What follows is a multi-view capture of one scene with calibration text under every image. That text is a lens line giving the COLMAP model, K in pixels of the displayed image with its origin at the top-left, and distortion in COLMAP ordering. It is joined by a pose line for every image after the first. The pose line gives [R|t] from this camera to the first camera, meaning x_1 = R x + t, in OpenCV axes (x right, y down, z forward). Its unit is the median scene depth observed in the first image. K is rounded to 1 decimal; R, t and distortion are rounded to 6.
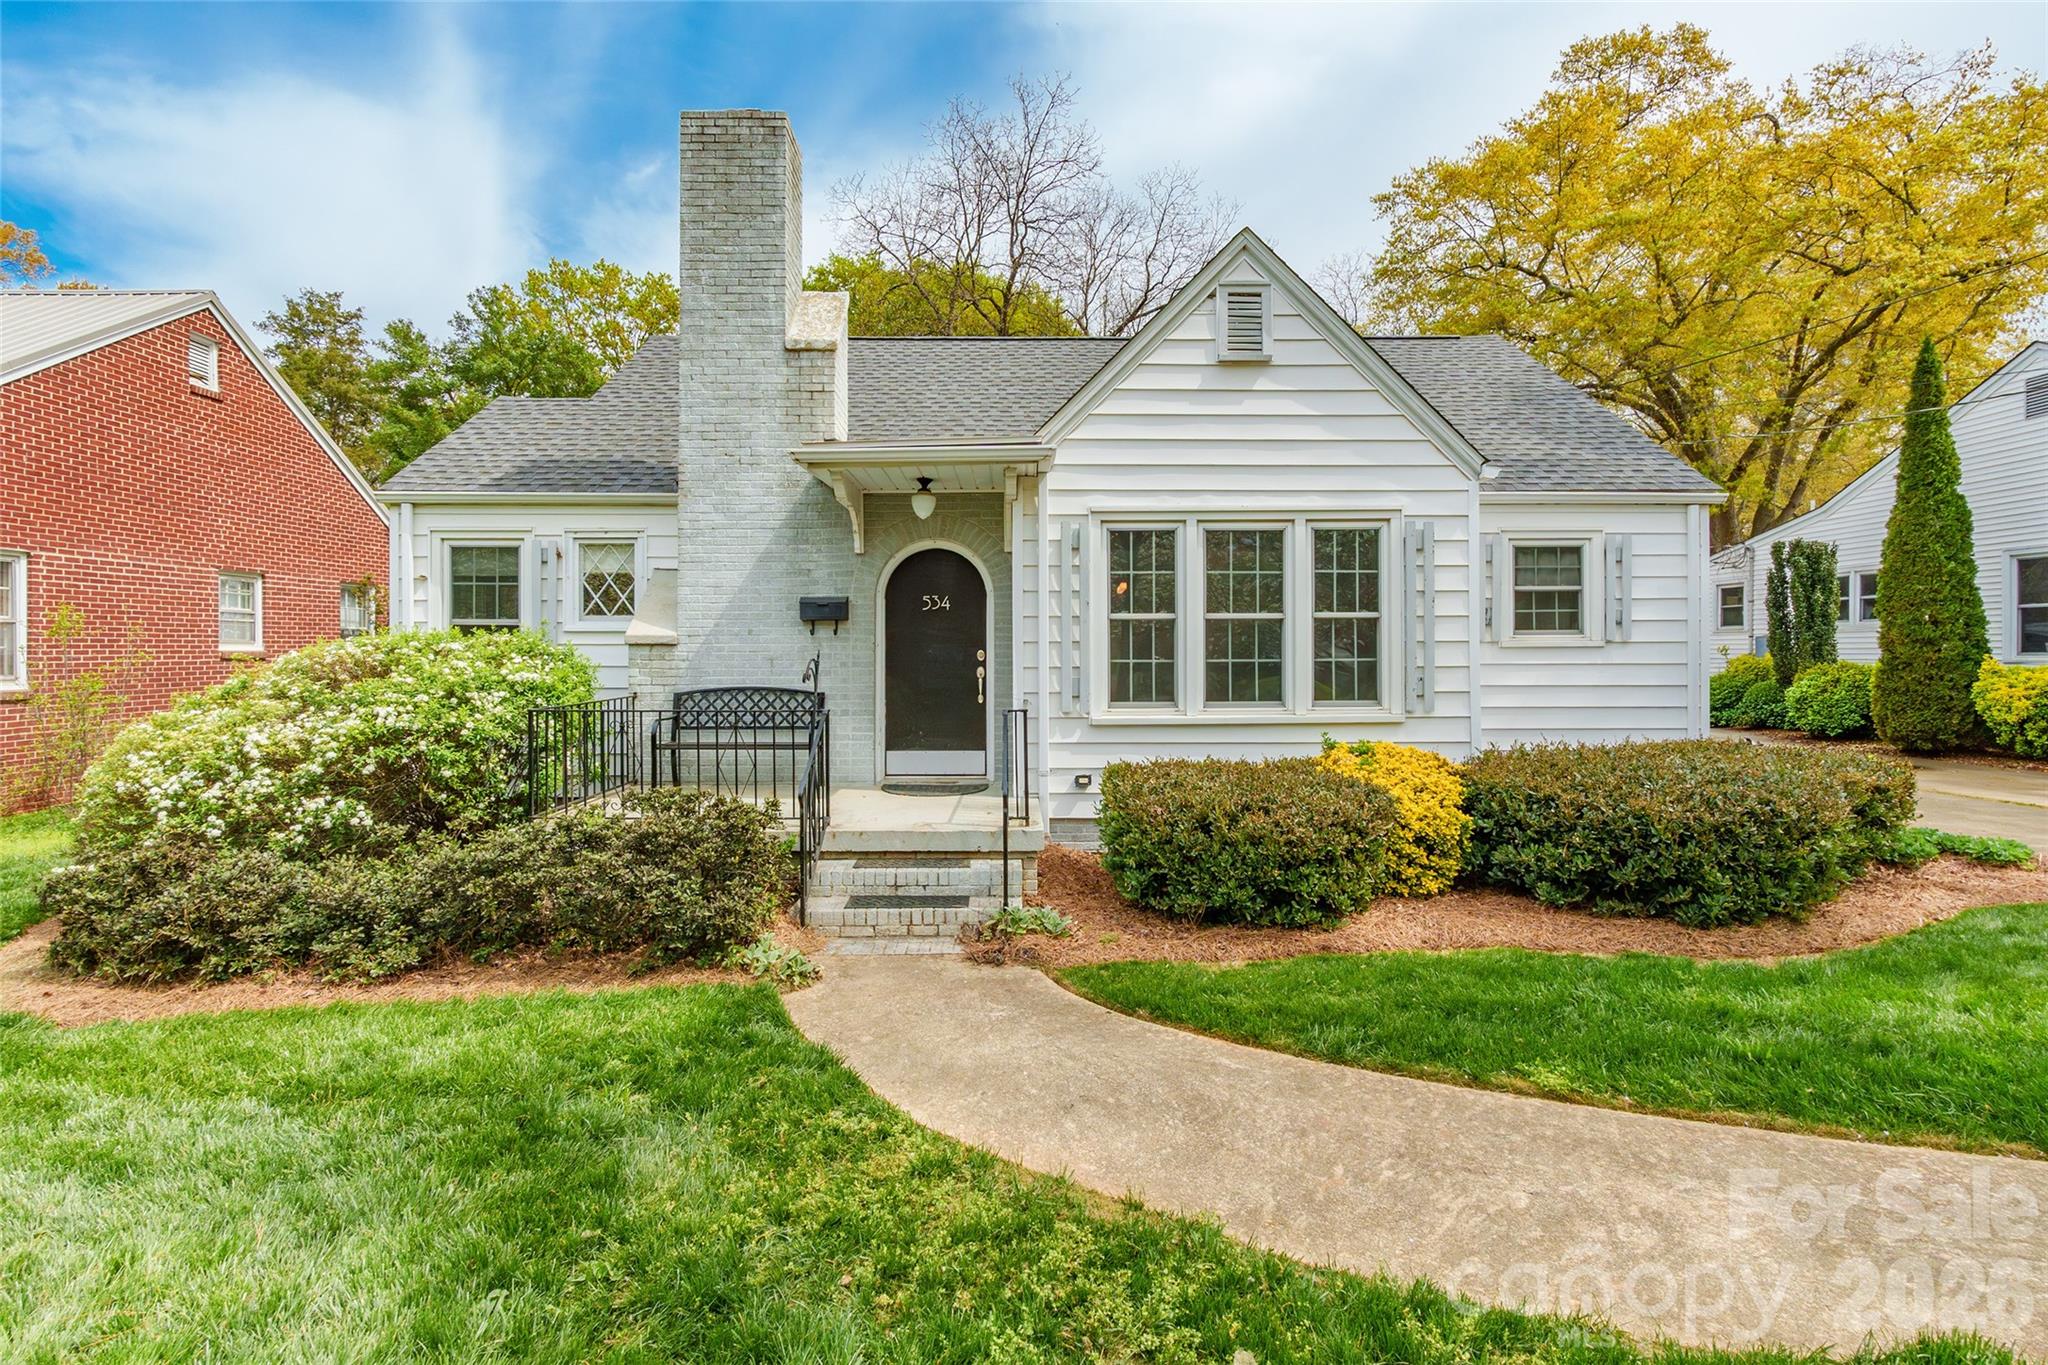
lens RADIAL K [[954.3, 0, 944.2], [0, 954.3, 644.4], [0, 0, 1]] dist [-0.011101, 0.000422]
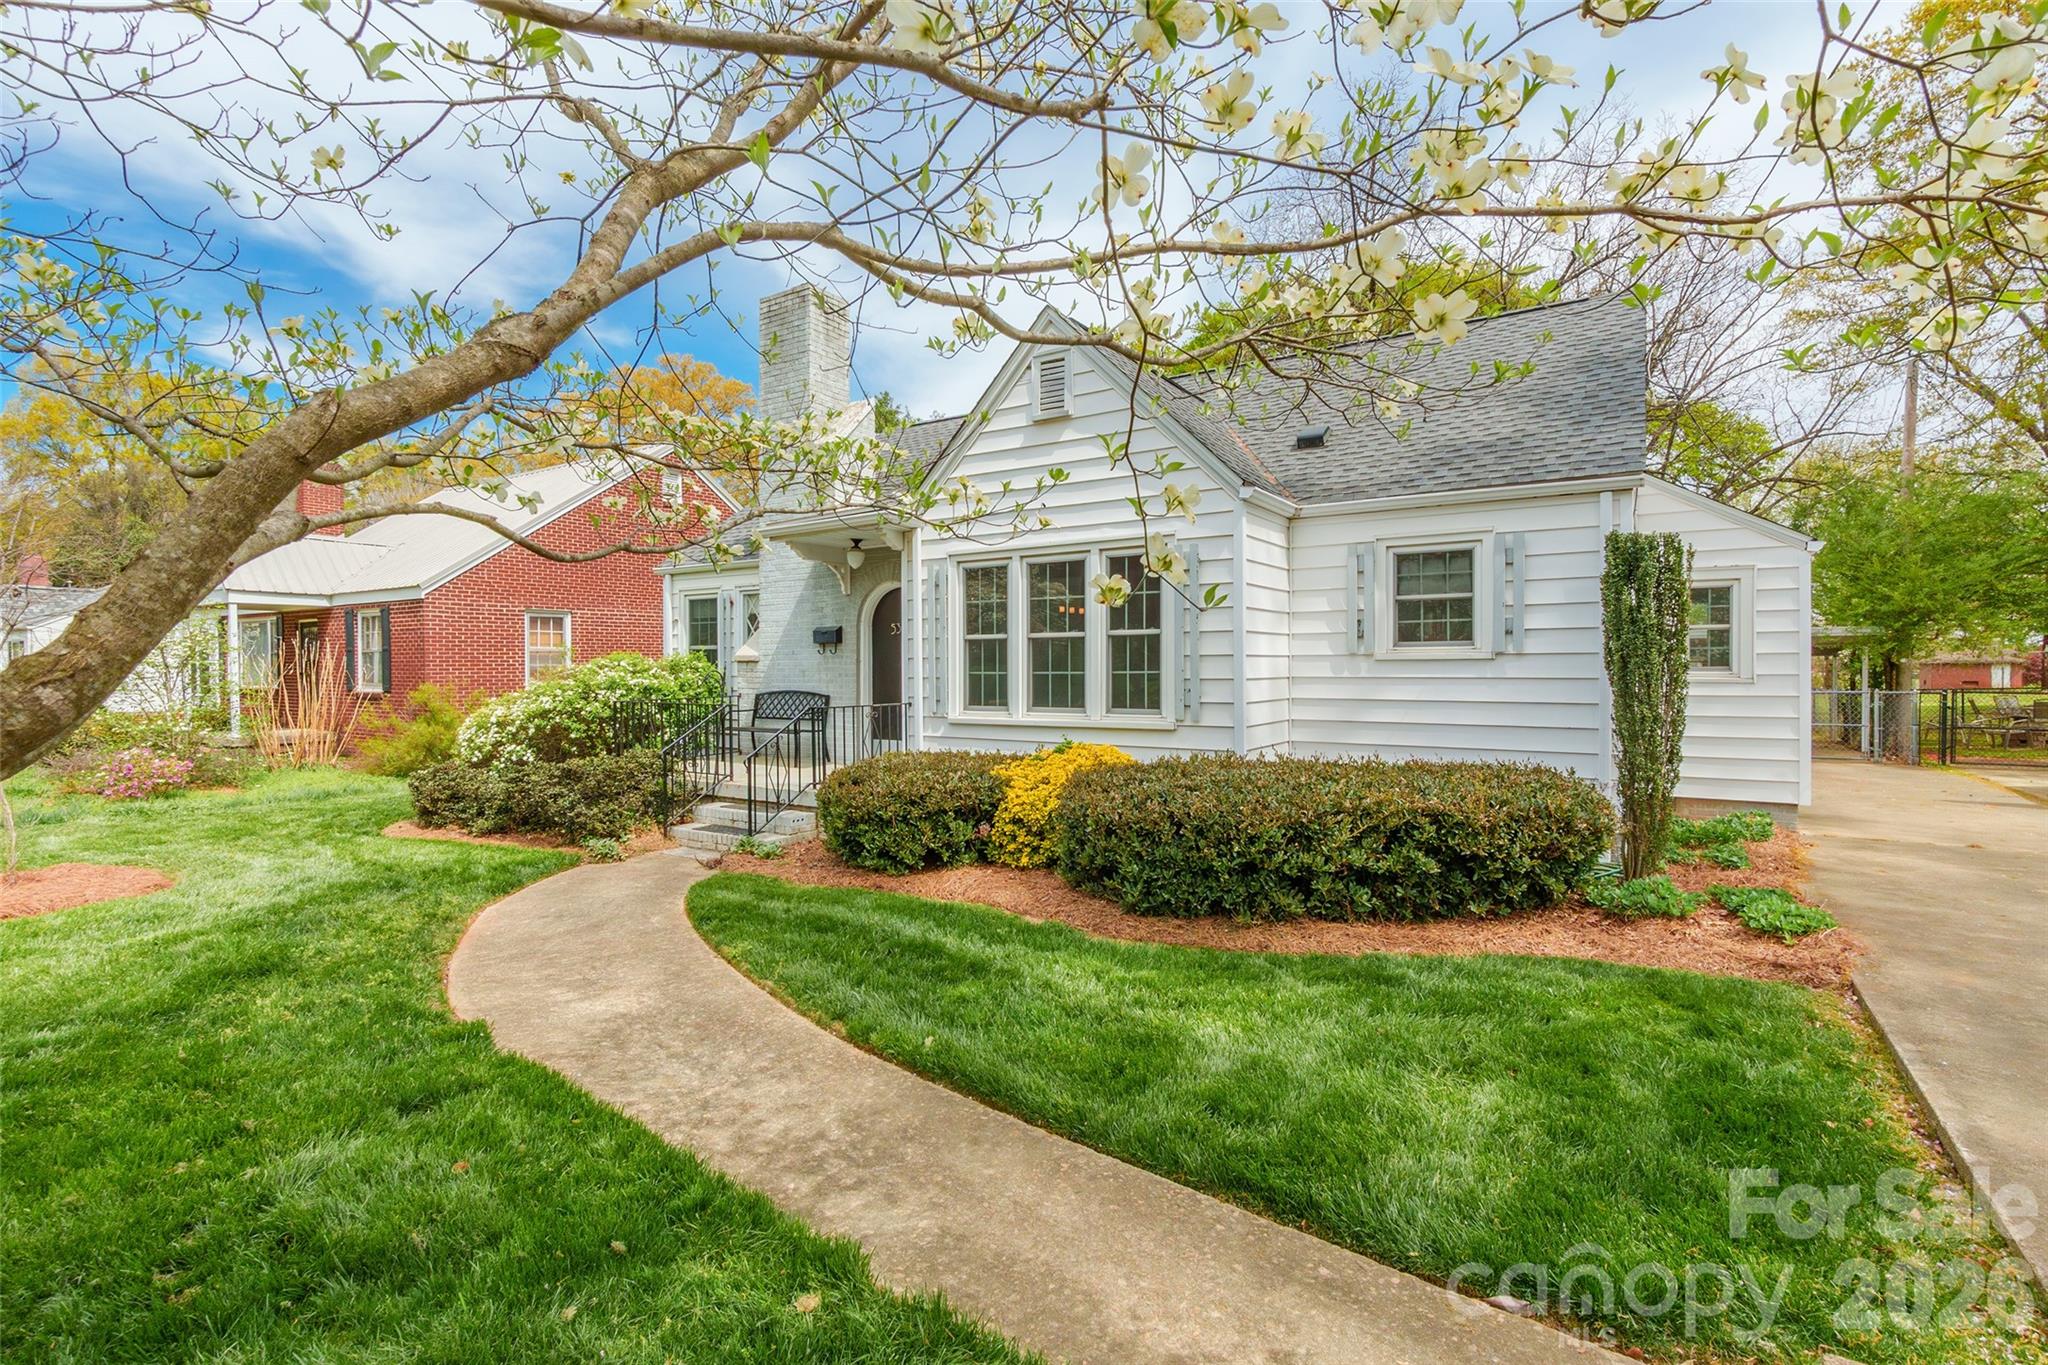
lens RADIAL K [[929.9, 0, 1023.8], [0, 929.9, 672.0], [0, 0, 1]] dist [-0.017391, -0.000302]
pose [[0.837541, 0.001379, -0.546373, 0.905206], [0.007117, 0.999884, 0.013433, 0.000143], [0.546329, -0.015139, 0.837434, 0.015202]]
